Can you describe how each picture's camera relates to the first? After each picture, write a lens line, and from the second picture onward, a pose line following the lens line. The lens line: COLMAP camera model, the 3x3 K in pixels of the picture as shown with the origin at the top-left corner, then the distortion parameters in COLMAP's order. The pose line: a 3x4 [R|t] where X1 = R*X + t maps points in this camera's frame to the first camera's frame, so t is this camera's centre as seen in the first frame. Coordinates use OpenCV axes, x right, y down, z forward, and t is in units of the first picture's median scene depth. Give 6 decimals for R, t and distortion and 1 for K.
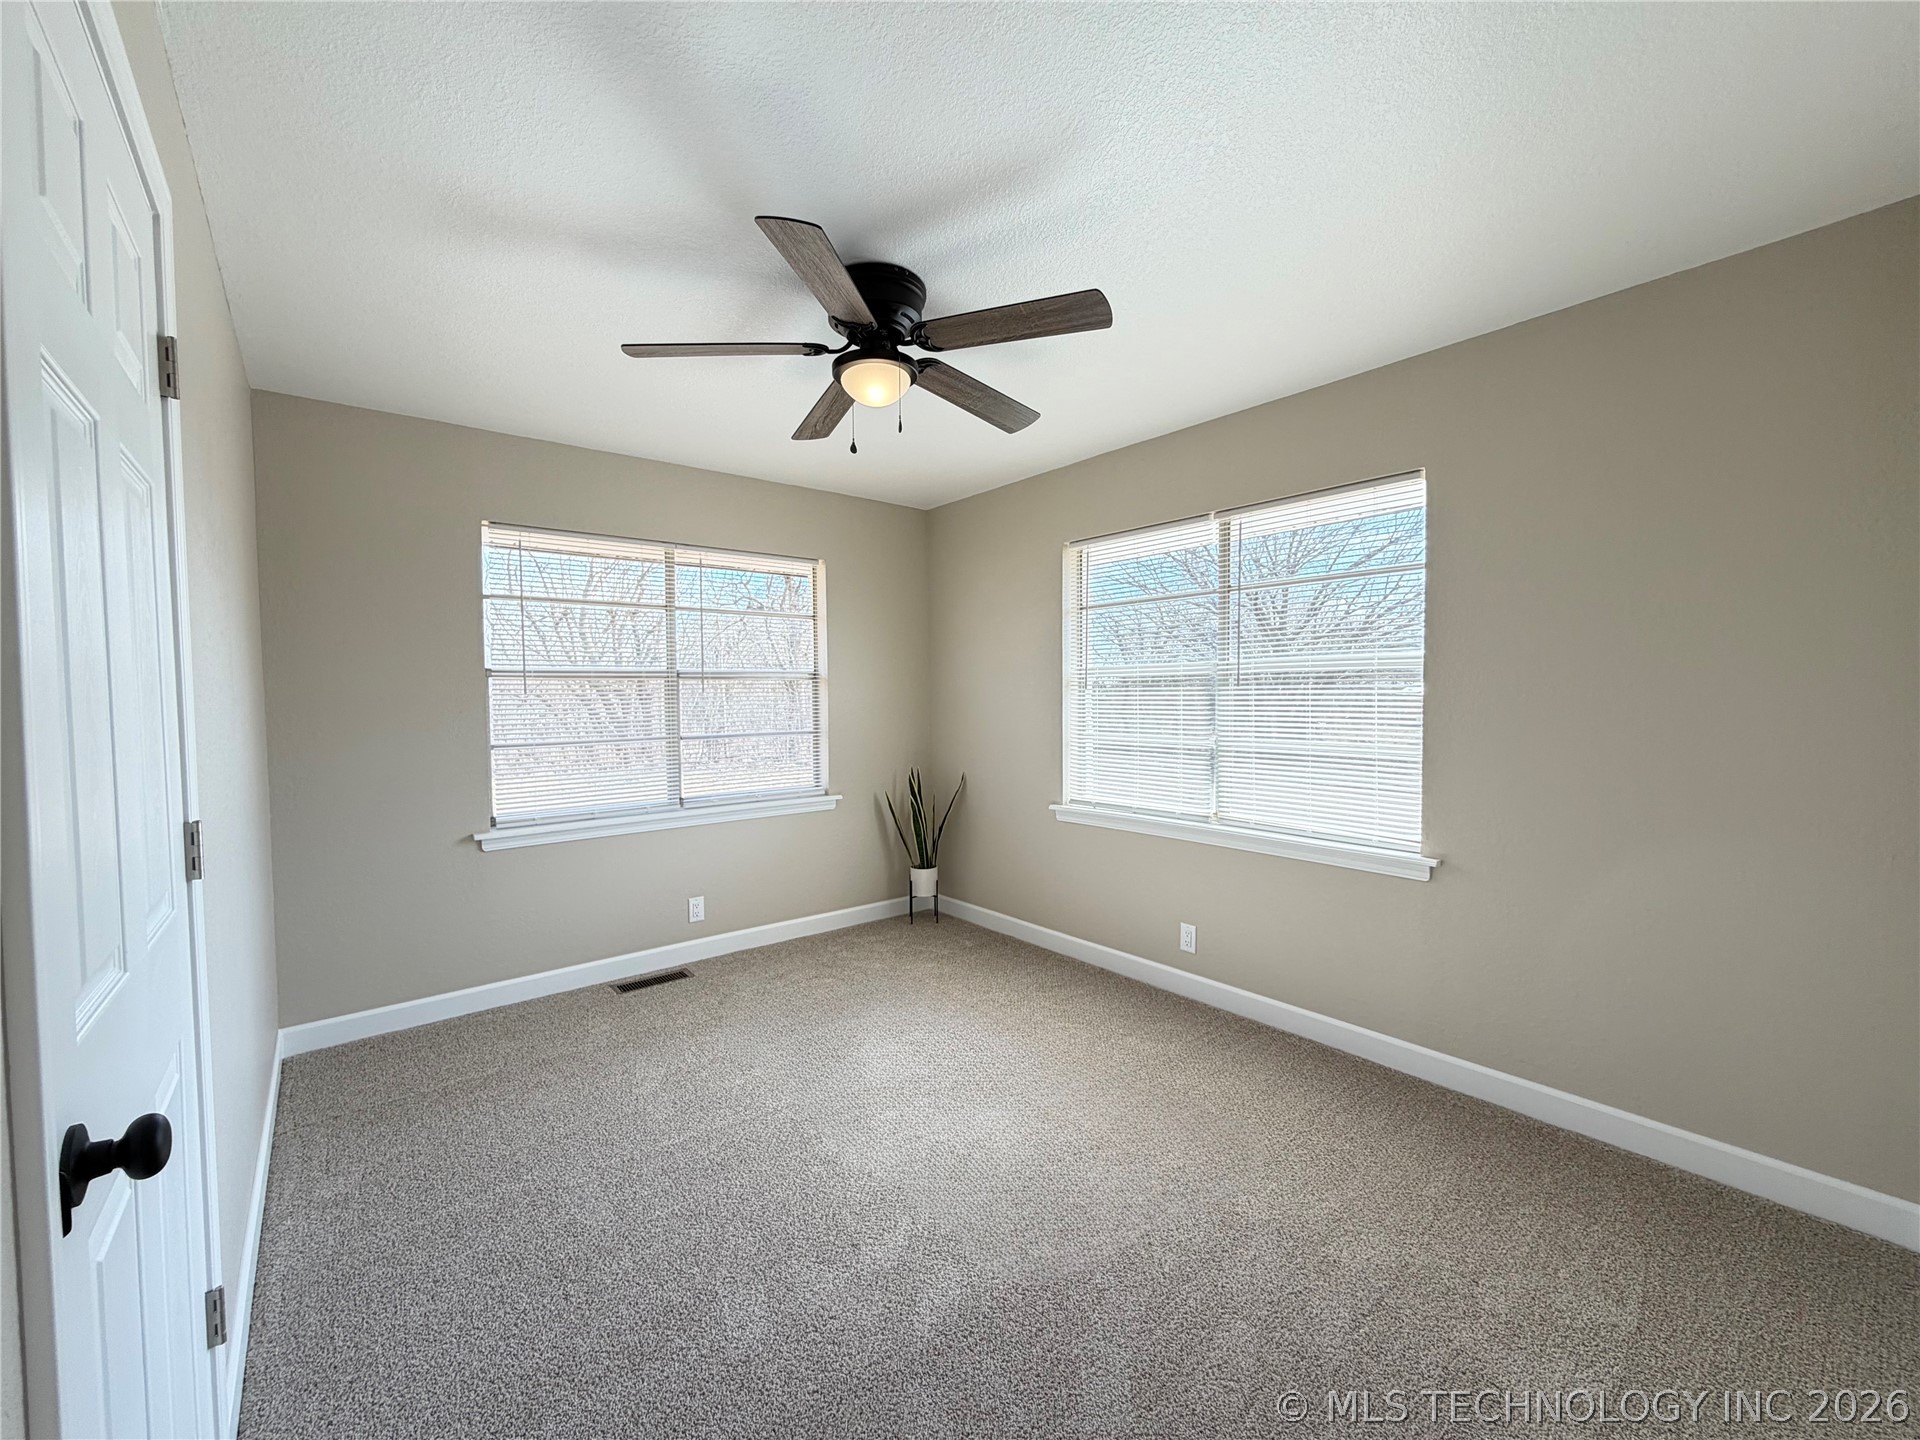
lens RADIAL K [[760.9, 0, 957.5], [0, 760.9, 730.7], [0, 0, 1]] dist [-0.003825, 0.000343]
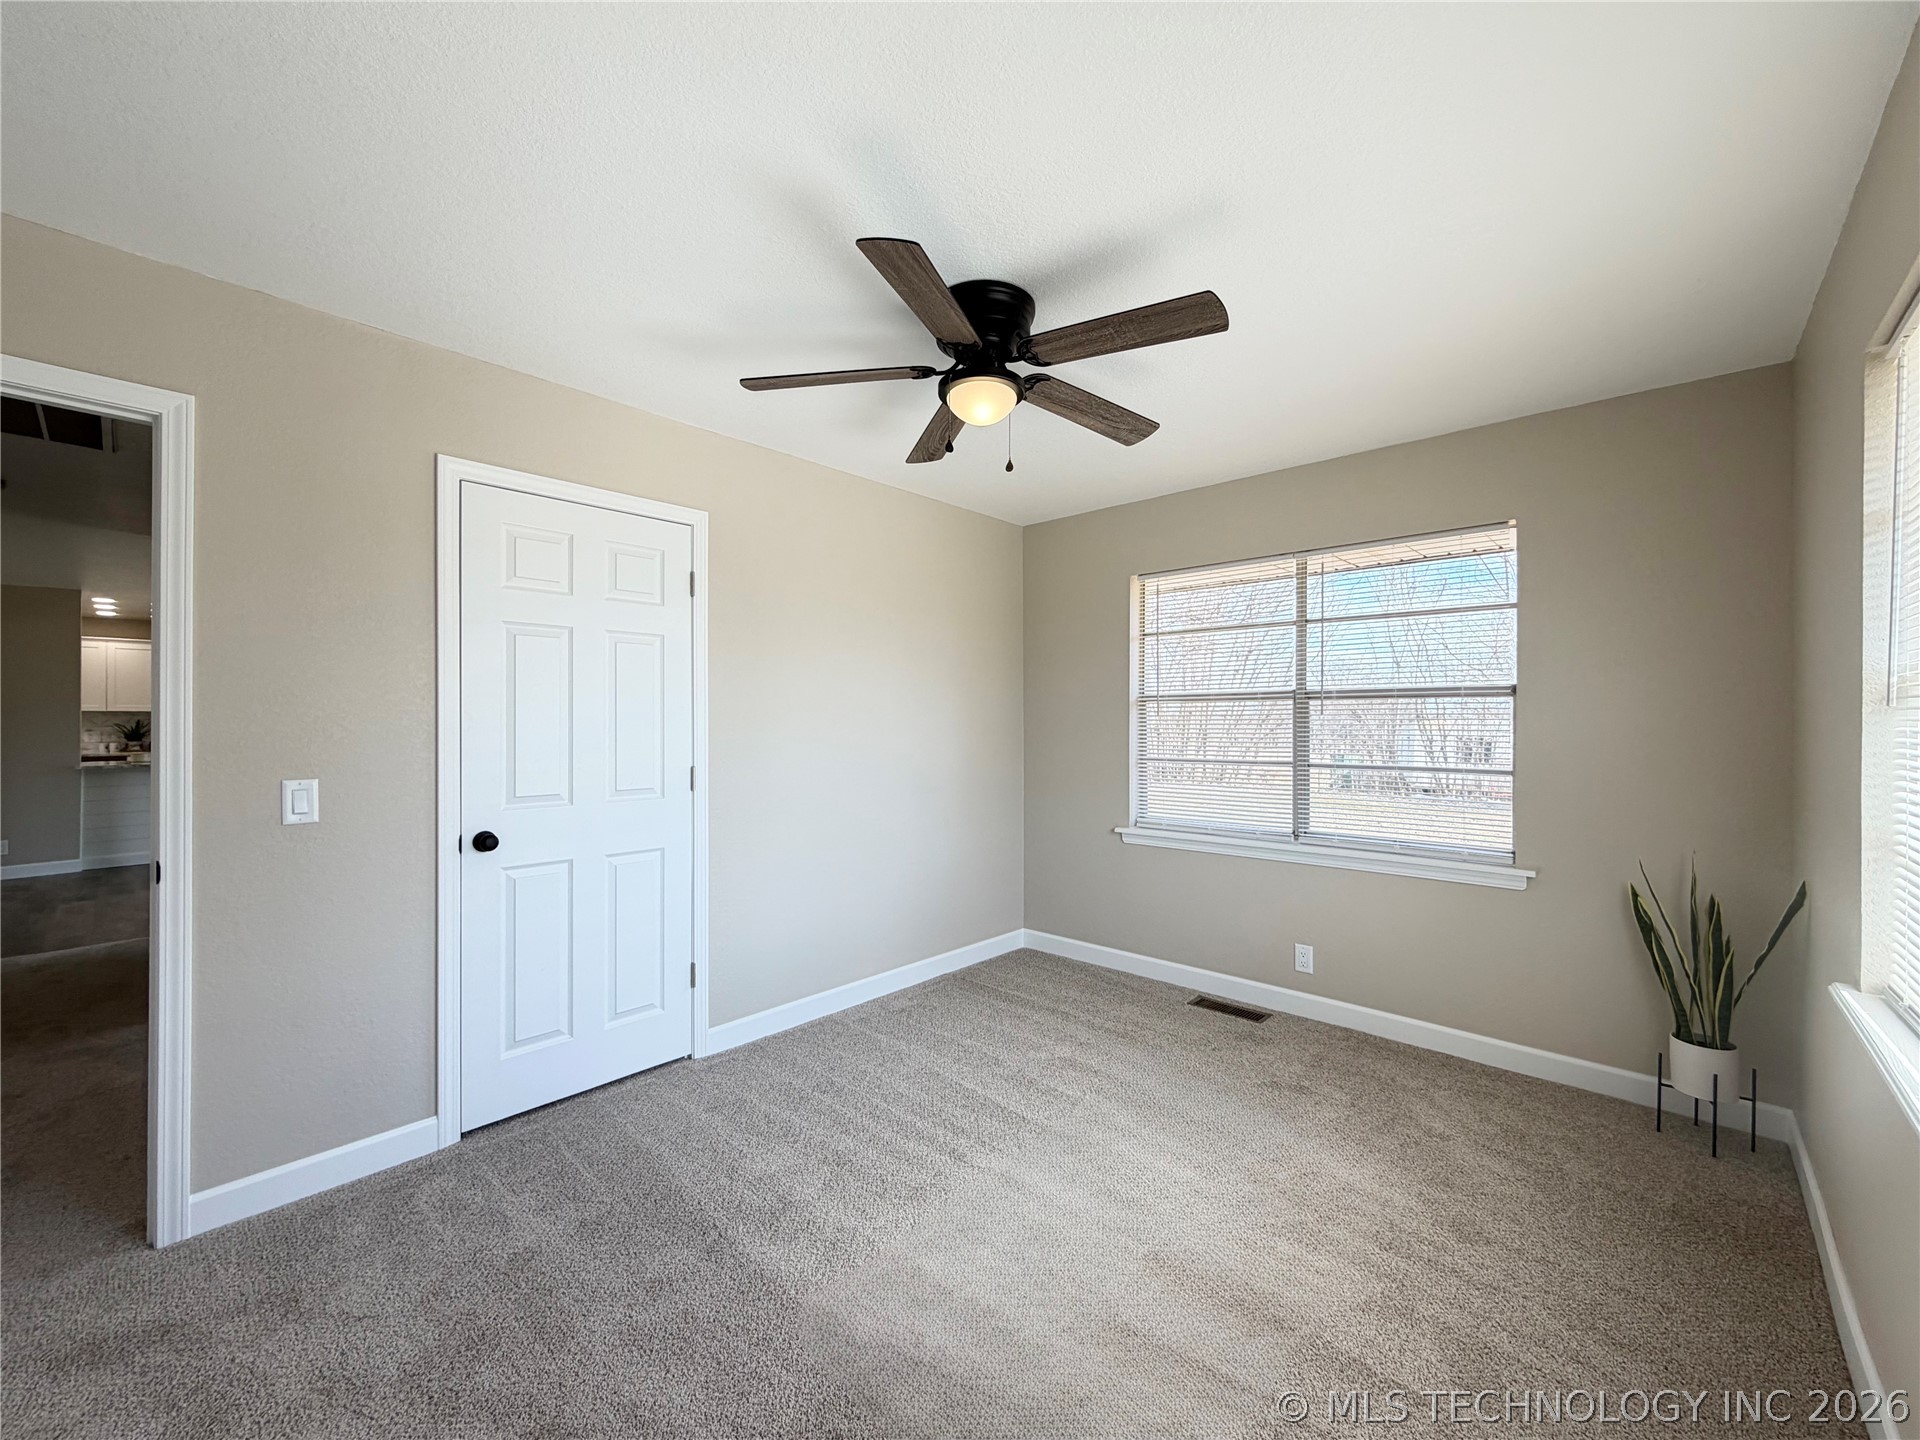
lens RADIAL K [[760.9, 0, 960.4], [0, 760.9, 721.6], [0, 0, 1]] dist [-0.003825, 0.000343]
pose [[0.129002, 0.009022, -0.991603, 0.546801], [-0.046902, 0.998895, 0.002987, -0.028375], [0.990535, 0.046123, 0.129283, 0.538252]]
